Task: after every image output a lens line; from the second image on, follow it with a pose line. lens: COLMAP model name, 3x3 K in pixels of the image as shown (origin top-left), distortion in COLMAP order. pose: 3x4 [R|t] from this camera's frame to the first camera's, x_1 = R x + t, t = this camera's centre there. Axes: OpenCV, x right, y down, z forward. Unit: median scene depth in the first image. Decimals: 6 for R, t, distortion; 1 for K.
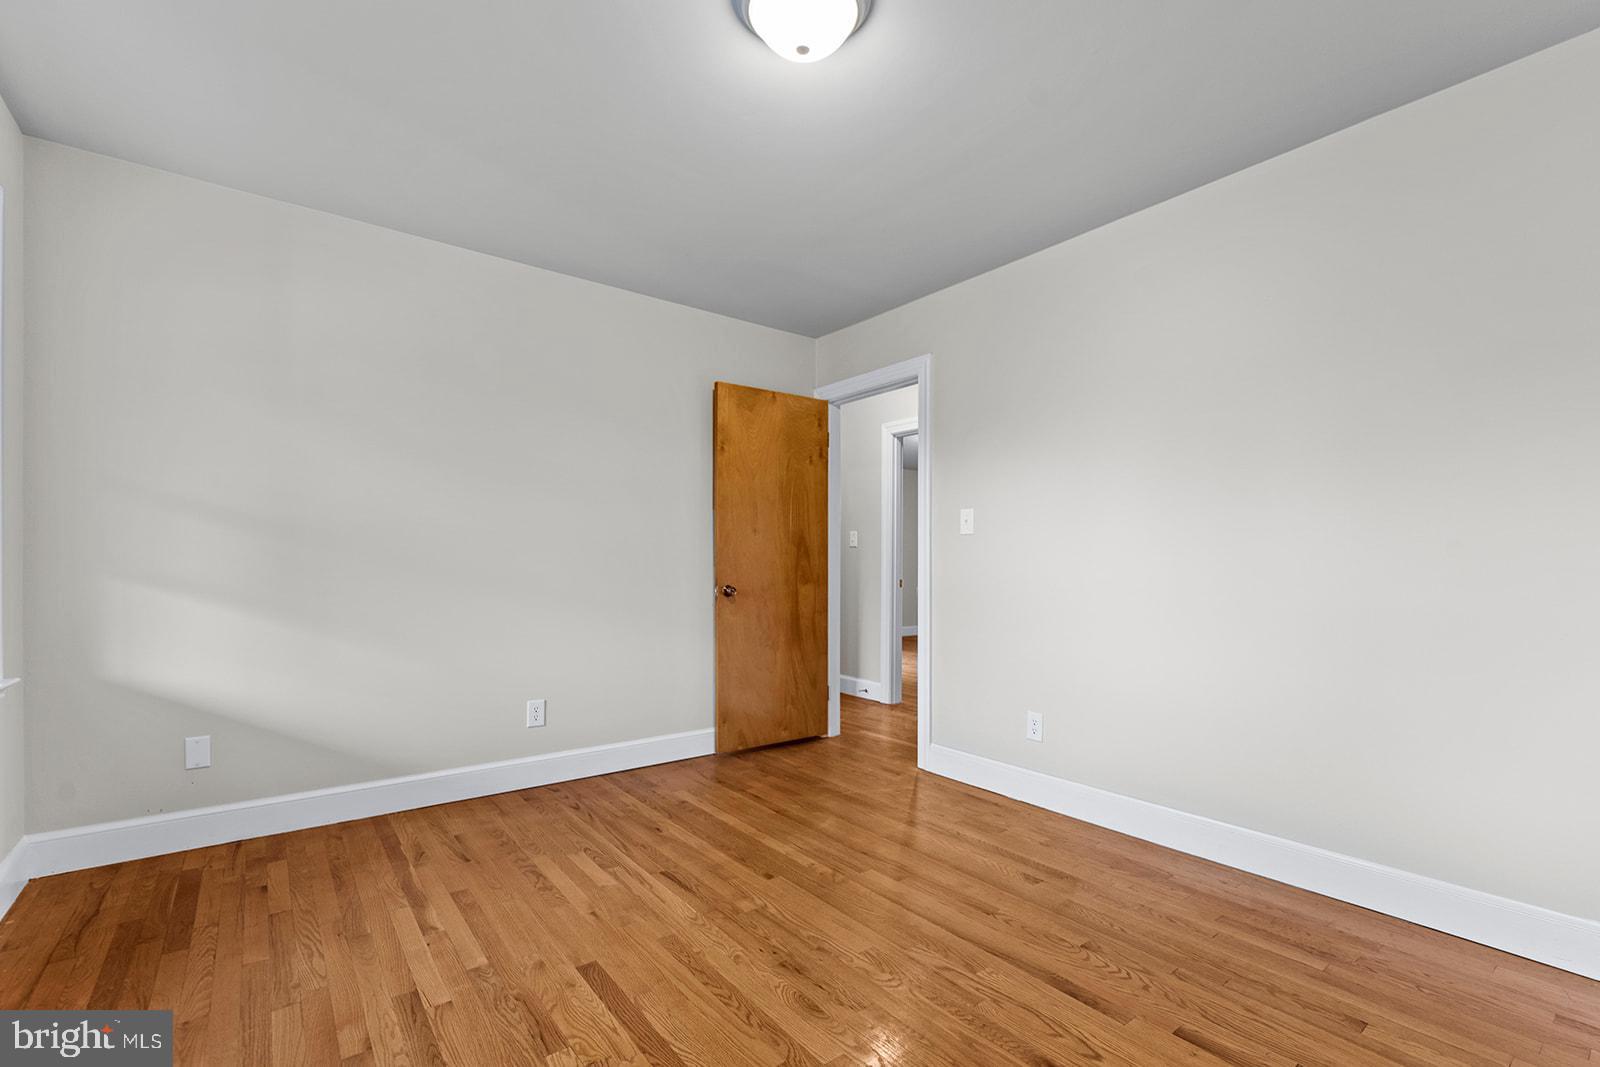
lens RADIAL K [[711.2, 0, 798.1], [0, 711.2, 571.7], [0, 0, 1]] dist [0.000979, 0.000278]
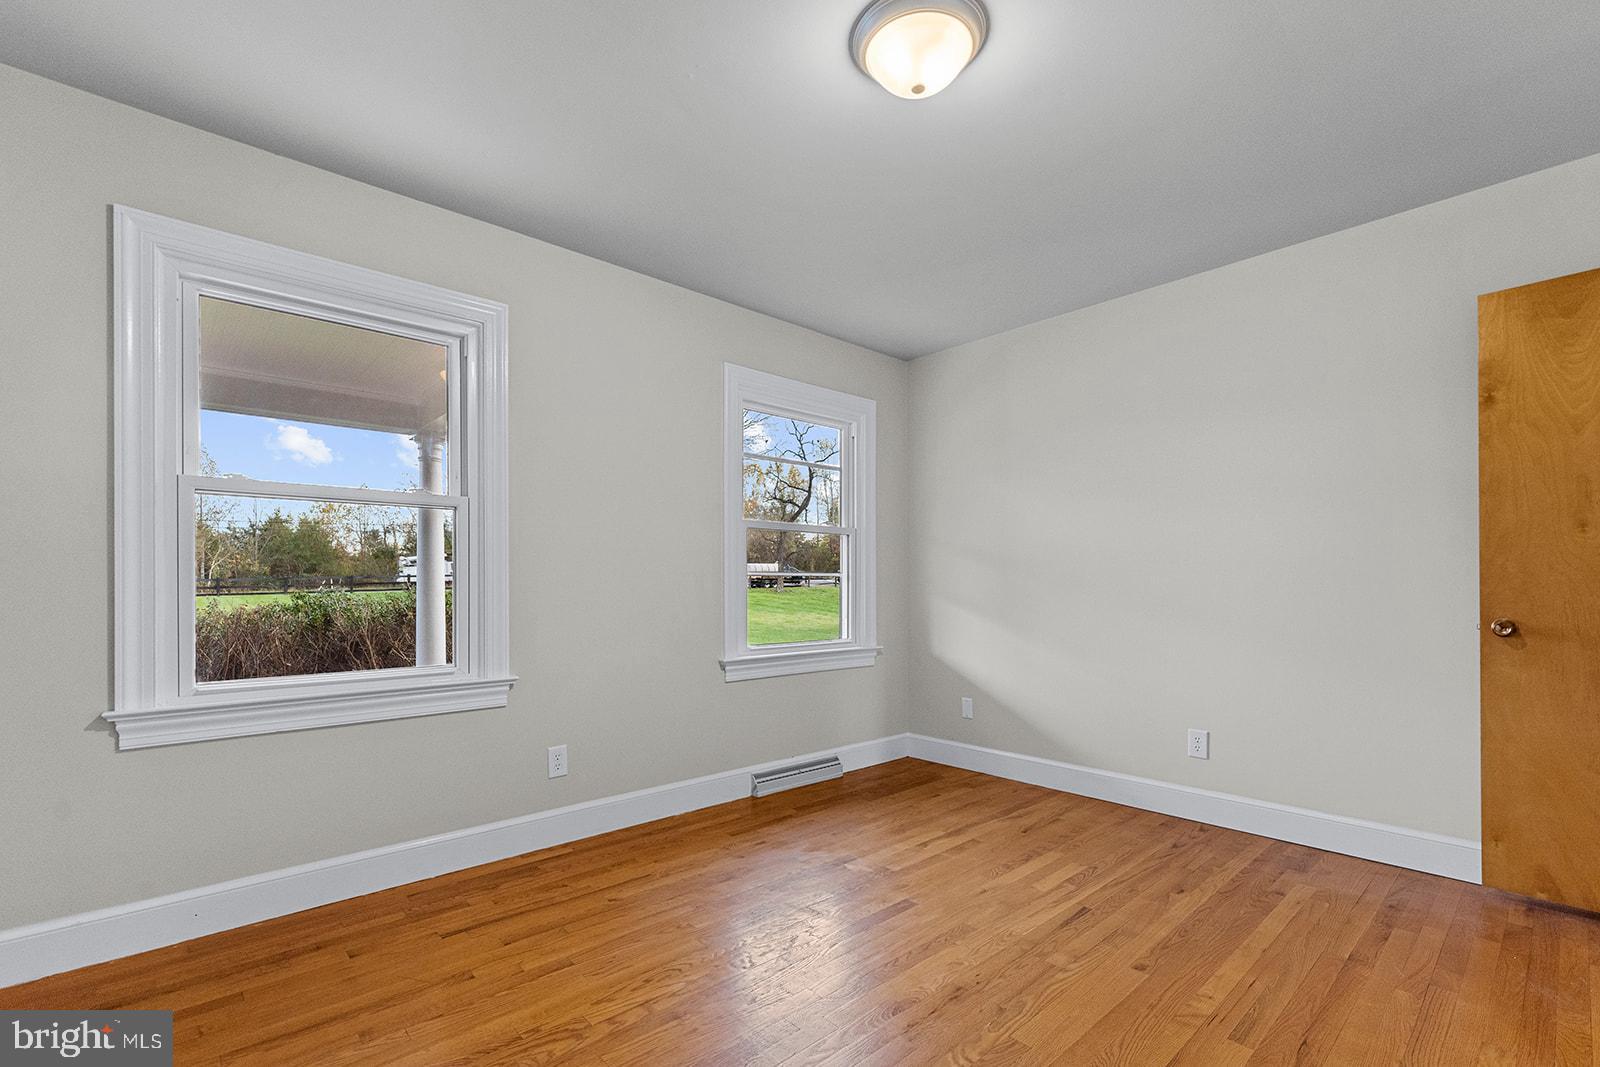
lens RADIAL K [[700.5, 0, 790.5], [0, 700.5, 597.5], [0, 0, 1]] dist [0.002116, 0.000488]
pose [[0.076044, 0.007208, -0.997078, 0.627297], [-0.007869, 0.999947, 0.006628, 0.002250], [0.997073, 0.007342, 0.076096, 0.463830]]
